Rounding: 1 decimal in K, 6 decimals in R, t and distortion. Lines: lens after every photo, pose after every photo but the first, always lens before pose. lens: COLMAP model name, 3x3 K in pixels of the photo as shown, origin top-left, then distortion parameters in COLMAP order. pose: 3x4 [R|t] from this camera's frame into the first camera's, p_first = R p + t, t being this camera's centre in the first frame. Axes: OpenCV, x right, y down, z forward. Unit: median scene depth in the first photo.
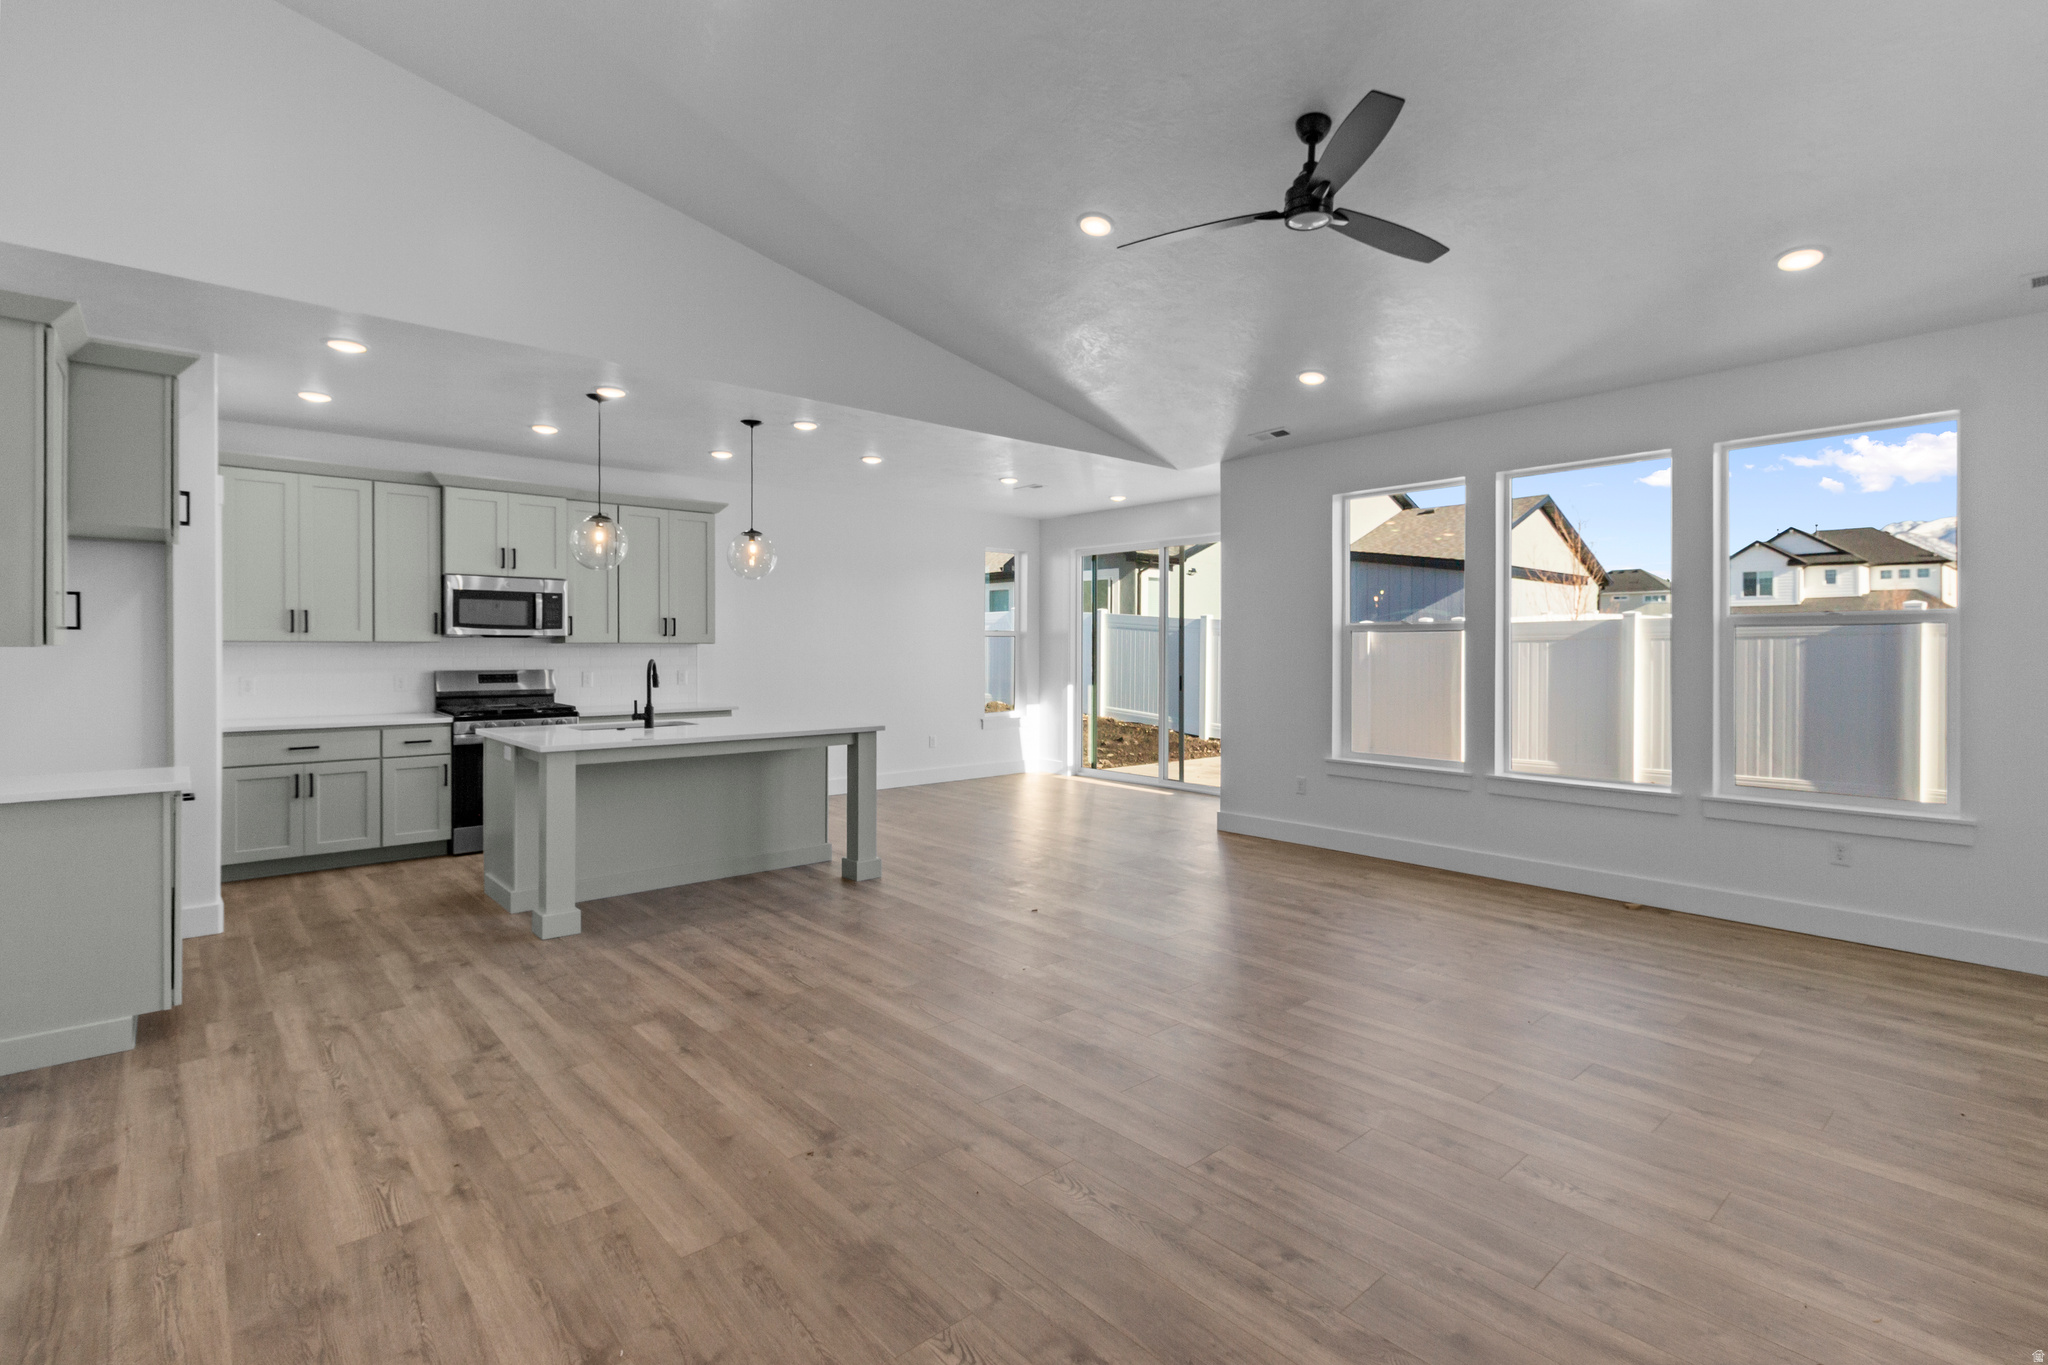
lens RADIAL K [[958.5, 0, 1025.1], [0, 958.5, 646.7], [0, 0, 1]] dist [0.002830, 0.000552]
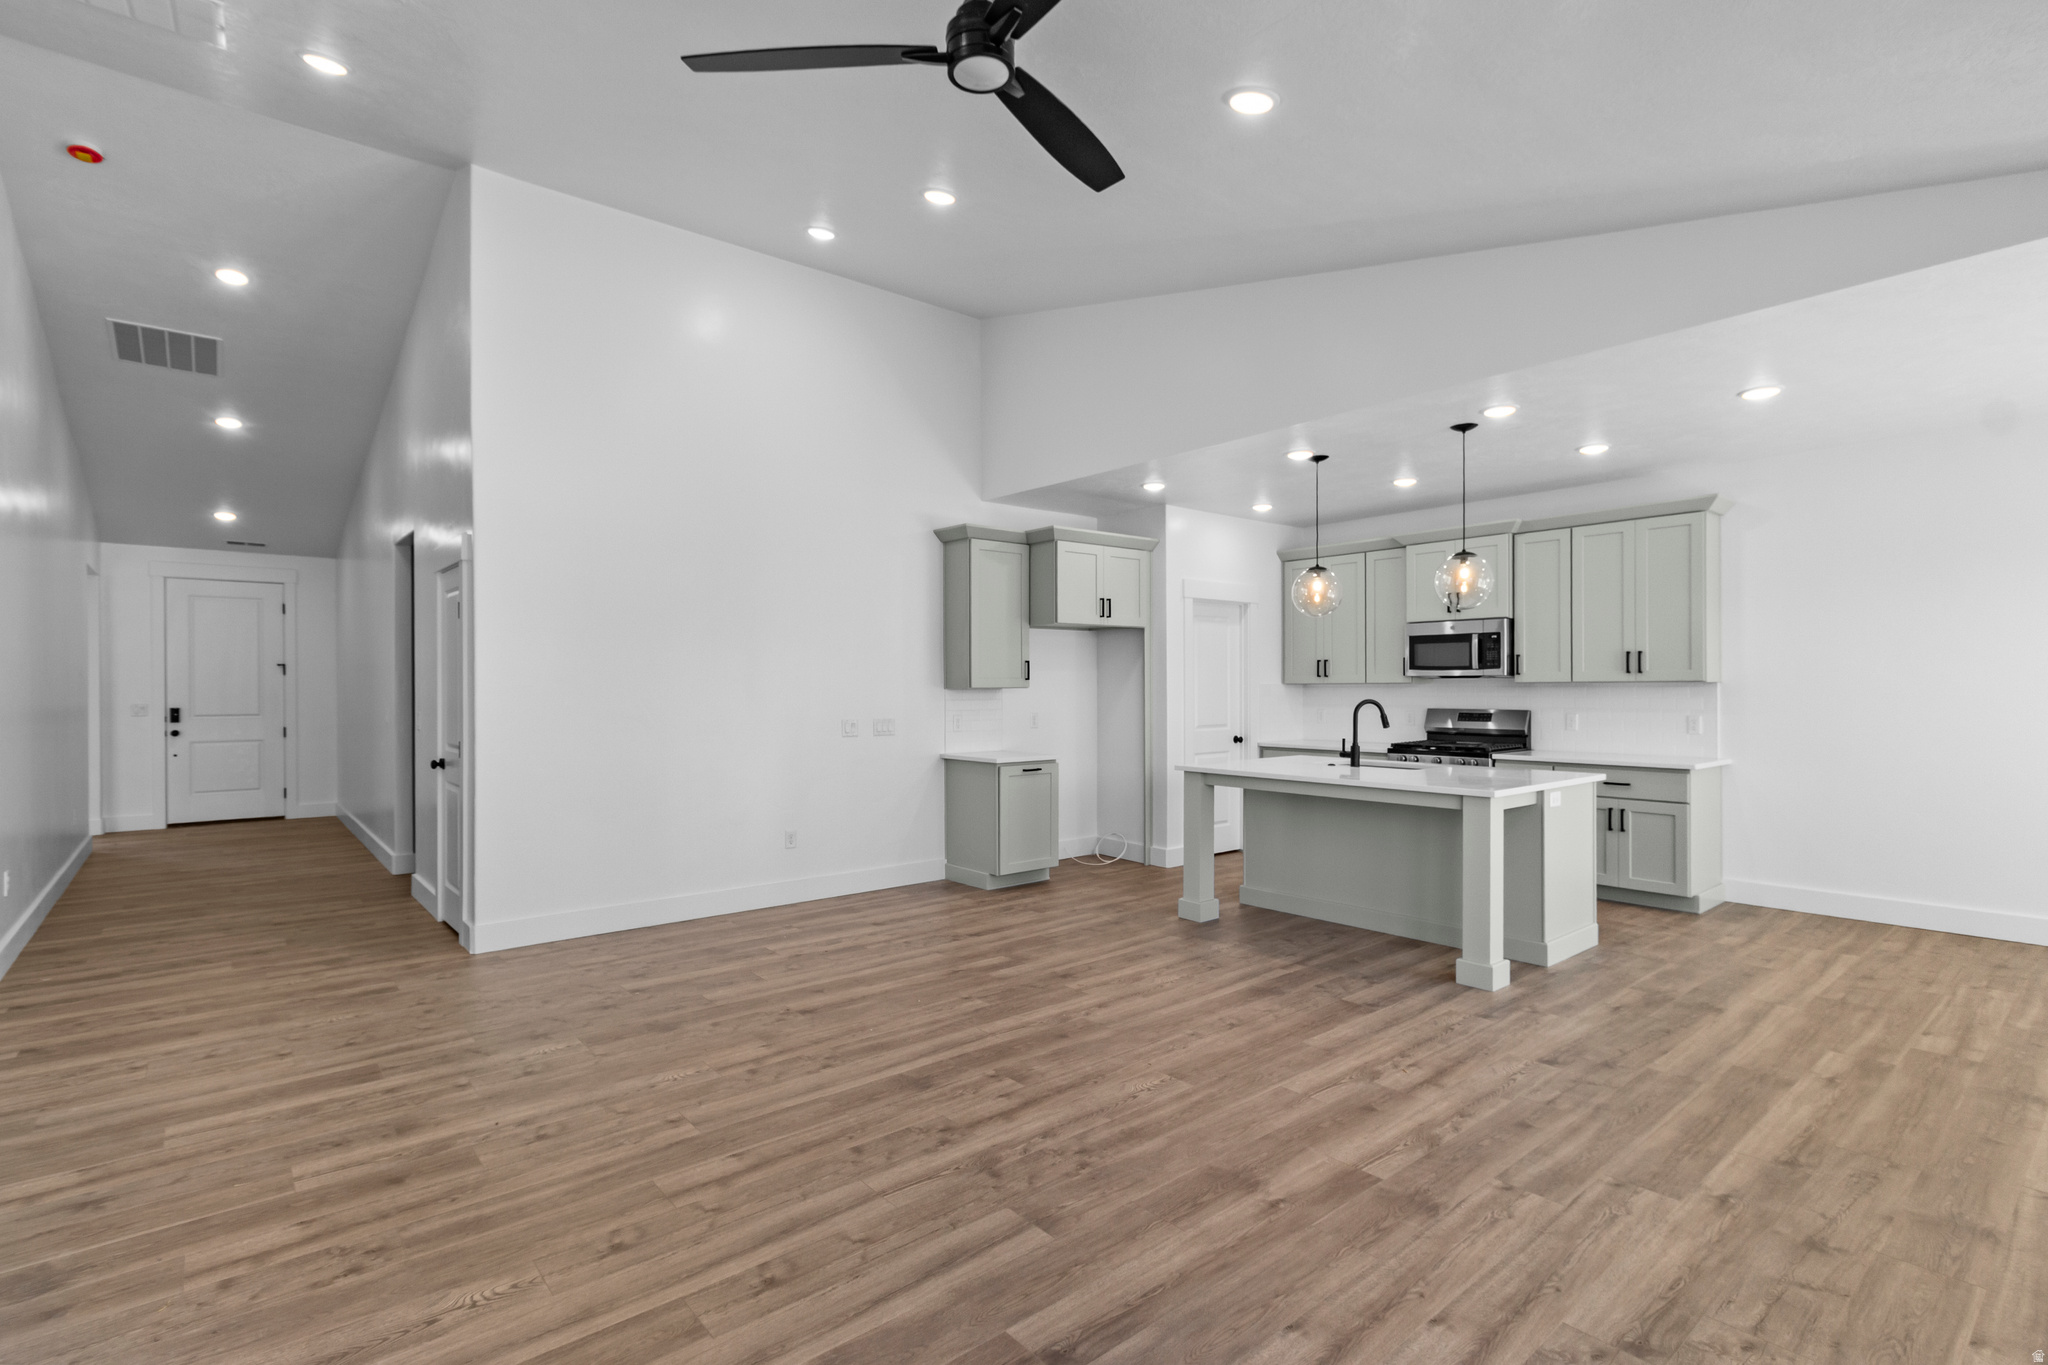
lens RADIAL K [[962.8, 0, 1030.9], [0, 962.8, 692.1], [0, 0, 1]] dist [0.000903, -0.000545]
pose [[-0.021107, 0.004970, -0.999765, 0.570314], [0.003137, 0.999983, 0.004904, -0.000695], [0.999772, -0.003033, -0.021123, 0.605929]]
